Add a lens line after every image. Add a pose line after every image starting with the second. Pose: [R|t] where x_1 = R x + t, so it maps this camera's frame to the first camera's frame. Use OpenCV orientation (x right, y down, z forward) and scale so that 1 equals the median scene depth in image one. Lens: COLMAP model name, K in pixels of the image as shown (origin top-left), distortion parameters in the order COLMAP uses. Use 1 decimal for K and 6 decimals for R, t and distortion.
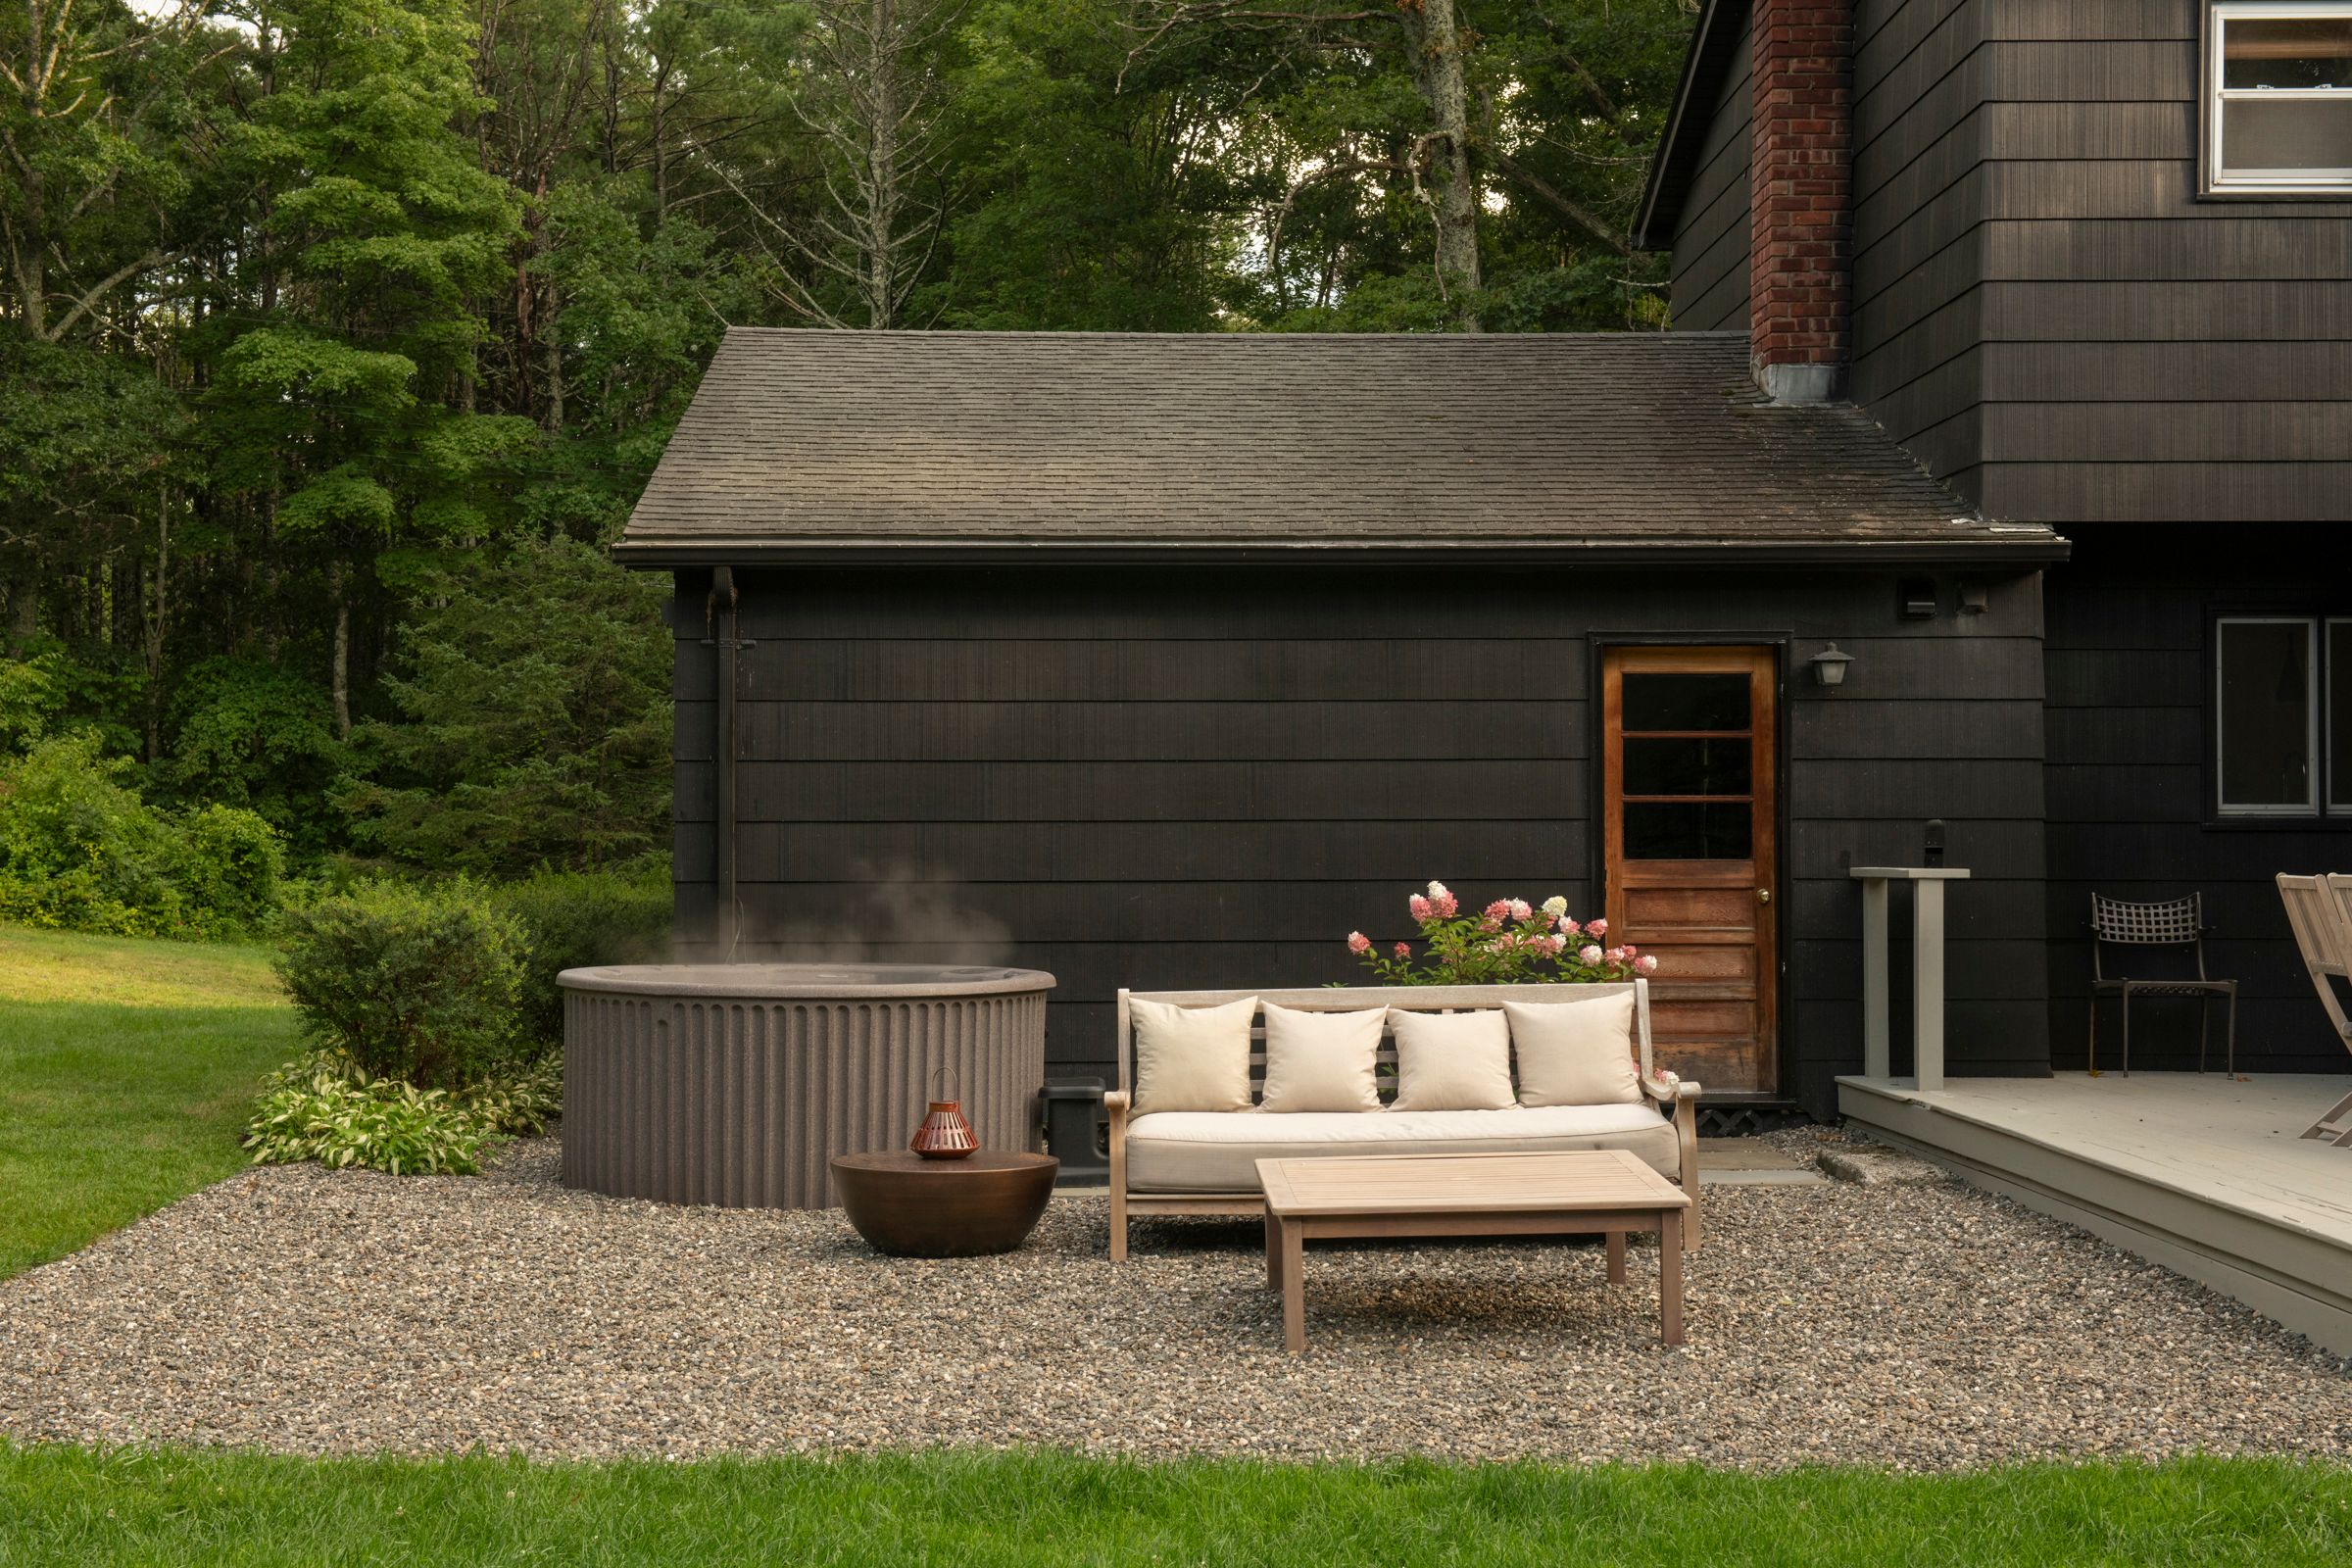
lens RADIAL K [[3466.4, 0, 1176.0], [0, 3466.4, 784.0], [0, 0, 1]] dist [0.109964, -0.018040]
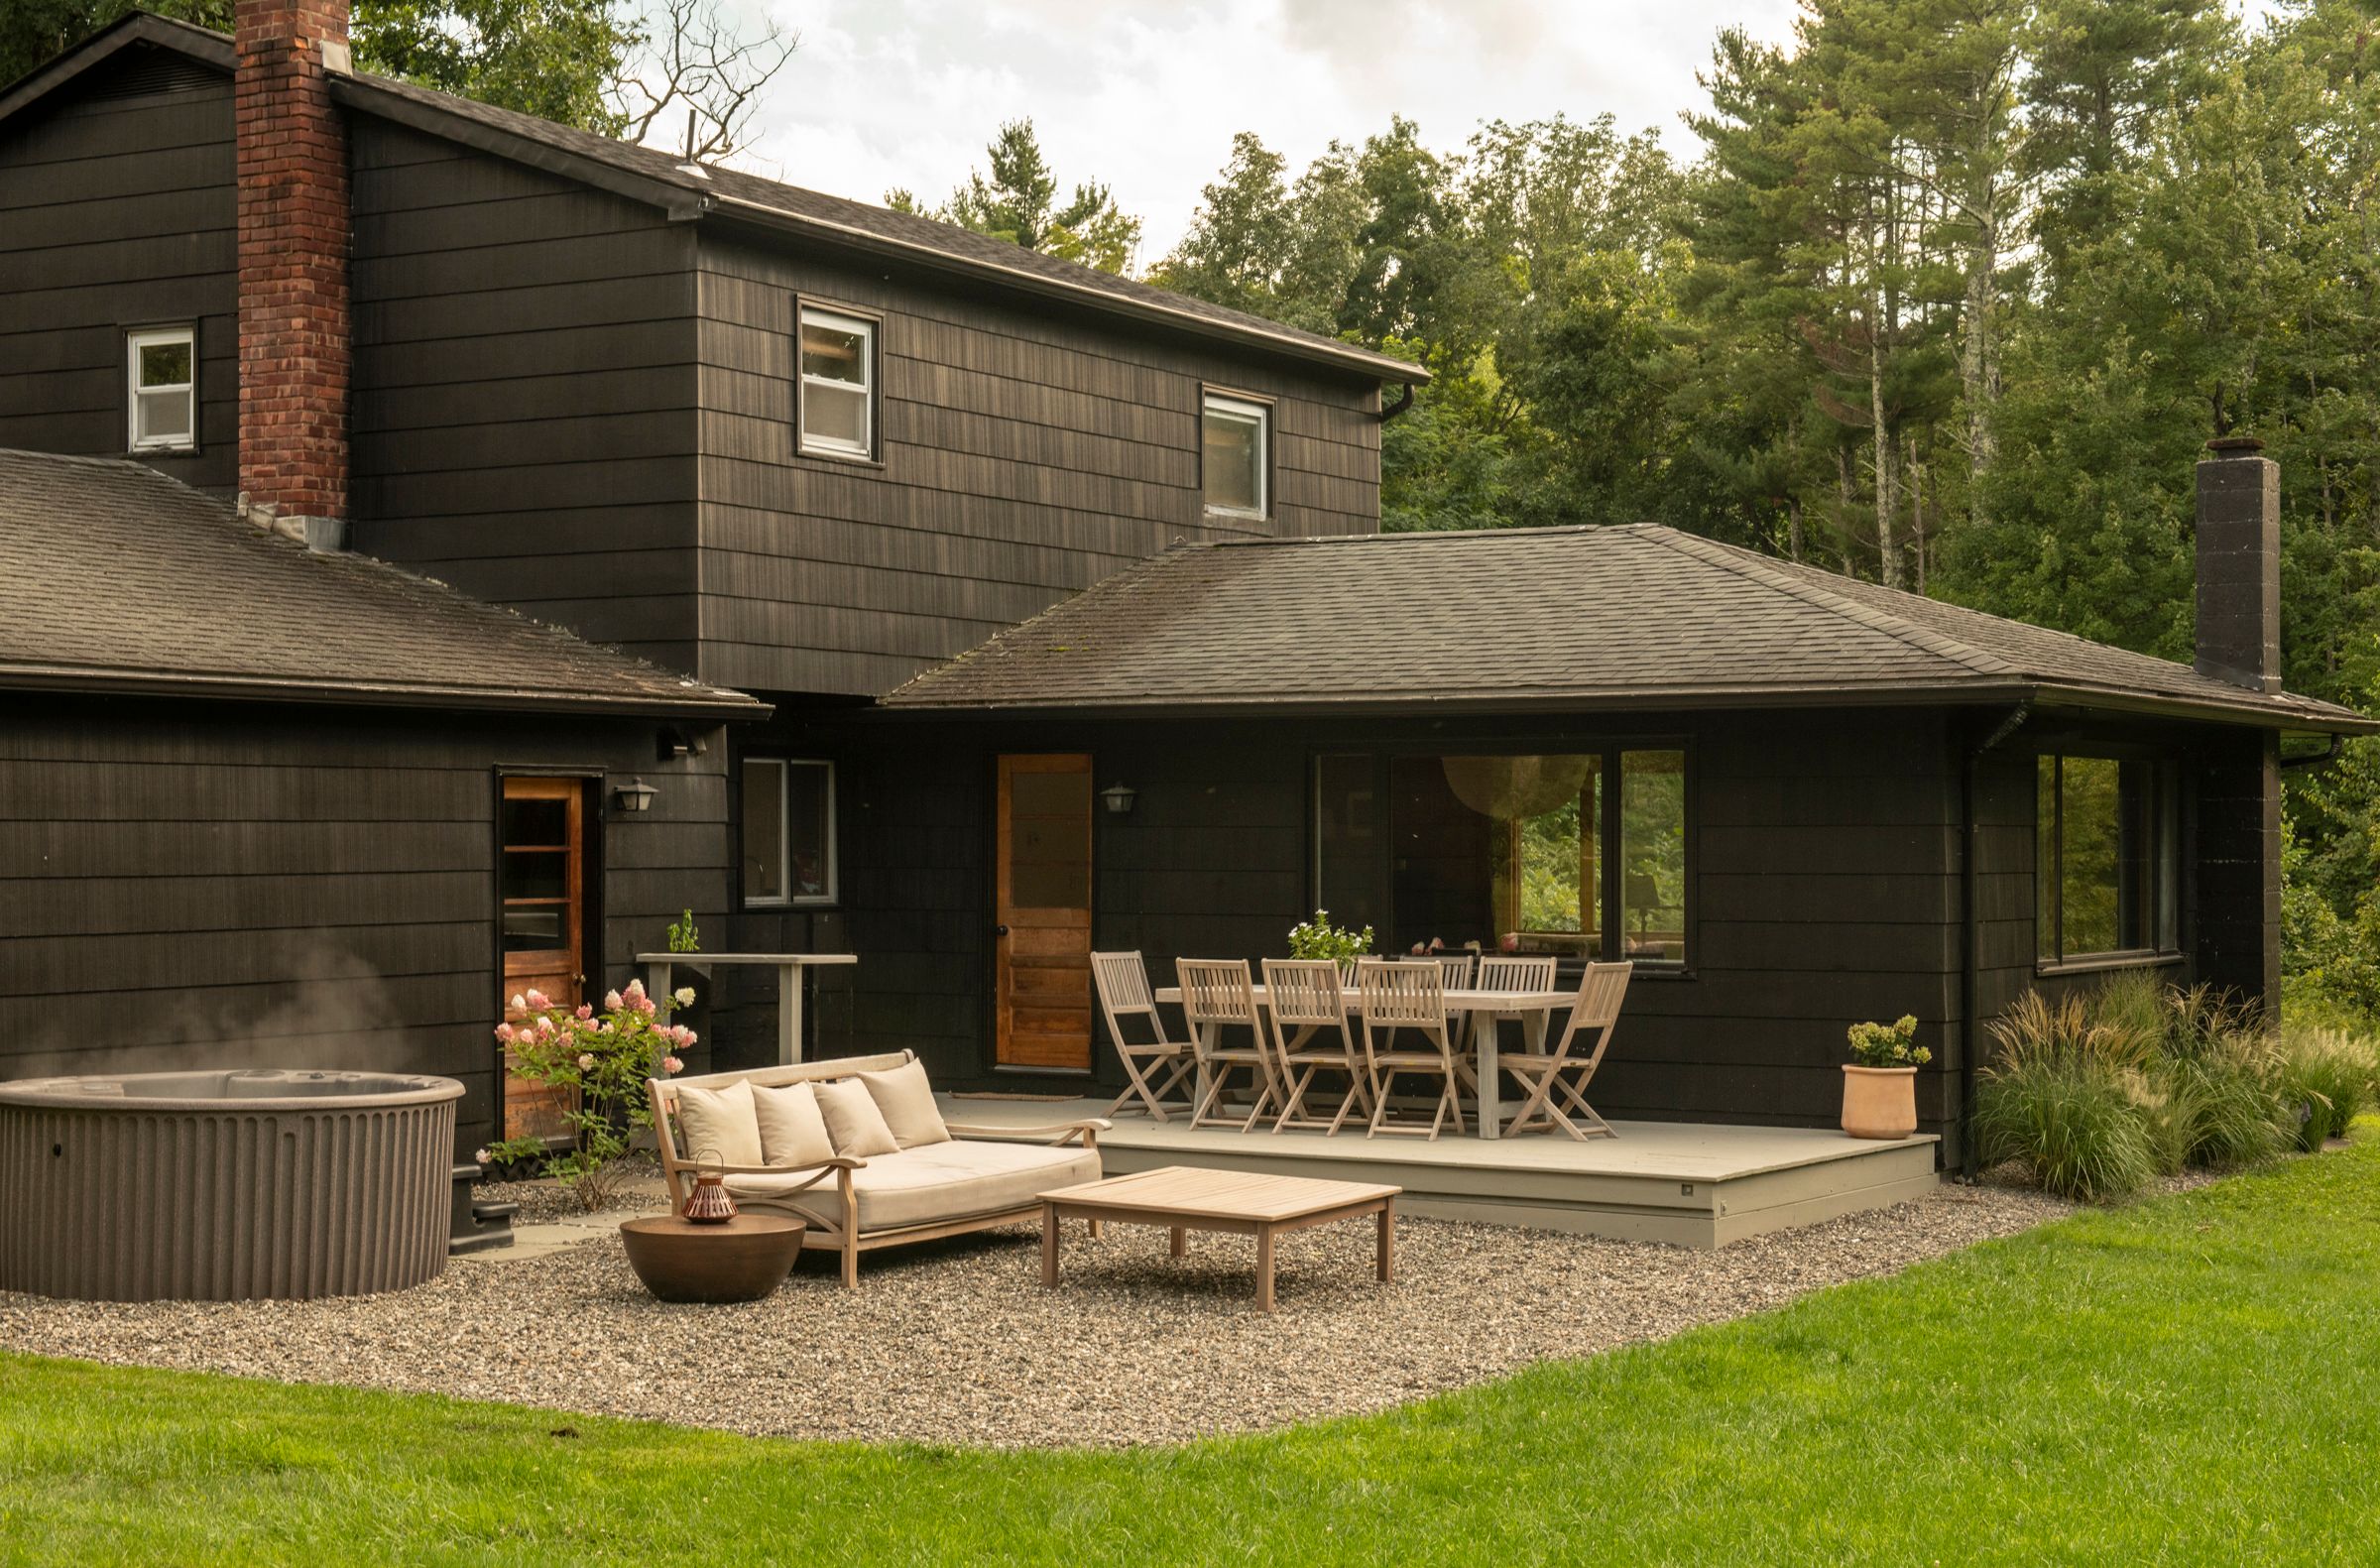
lens RADIAL K [[3560.6, 0, 1190.0], [0, 3560.6, 784.0], [0, 0, 1]] dist [0.132019, 0.010833]
pose [[0.530719, 0.012944, 0.847449, -0.796509], [-0.012263, 0.999896, -0.007592, -0.030380], [-0.847459, -0.006363, 0.530822, 0.137033]]
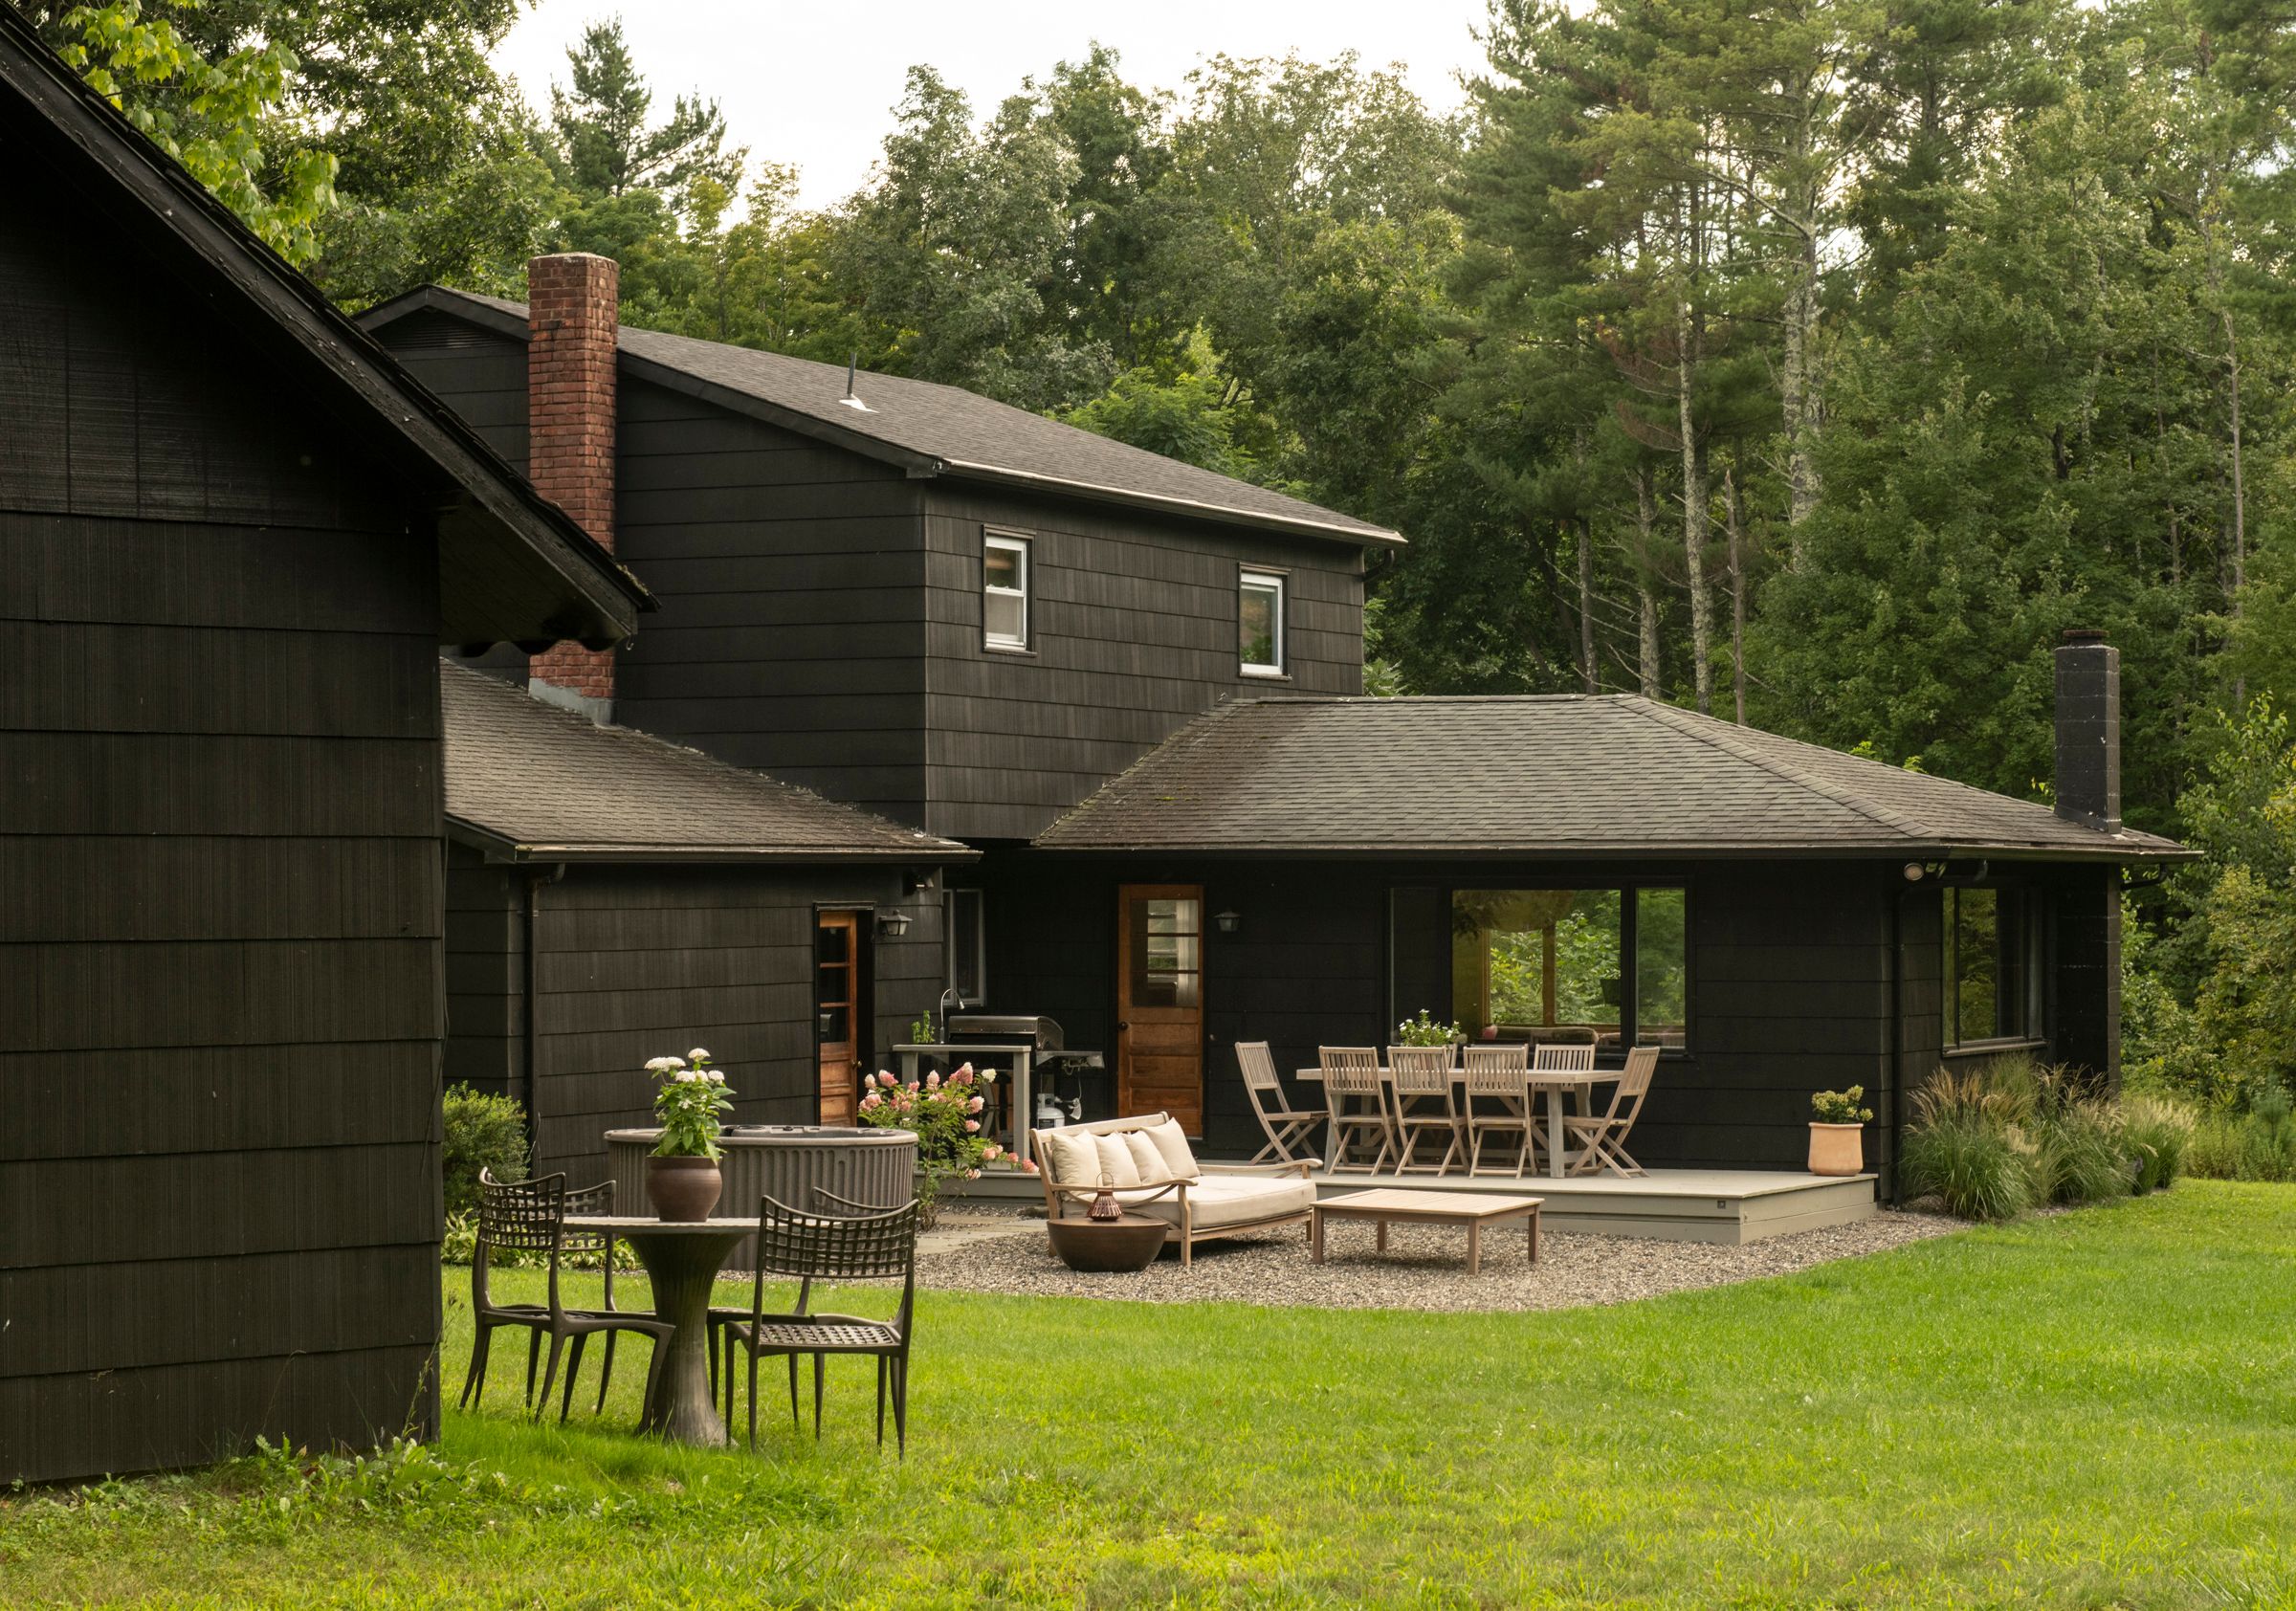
lens RADIAL K [[4930.2, 0, 1148.0], [0, 4930.2, 805.5], [0, 0, 1]] dist [0.059355, 0.414193]
pose [[0.445107, 0.015553, 0.895342, -1.834795], [-0.011952, 0.999863, -0.011427, -0.063842], [-0.895397, -0.005615, 0.445232, -0.149112]]
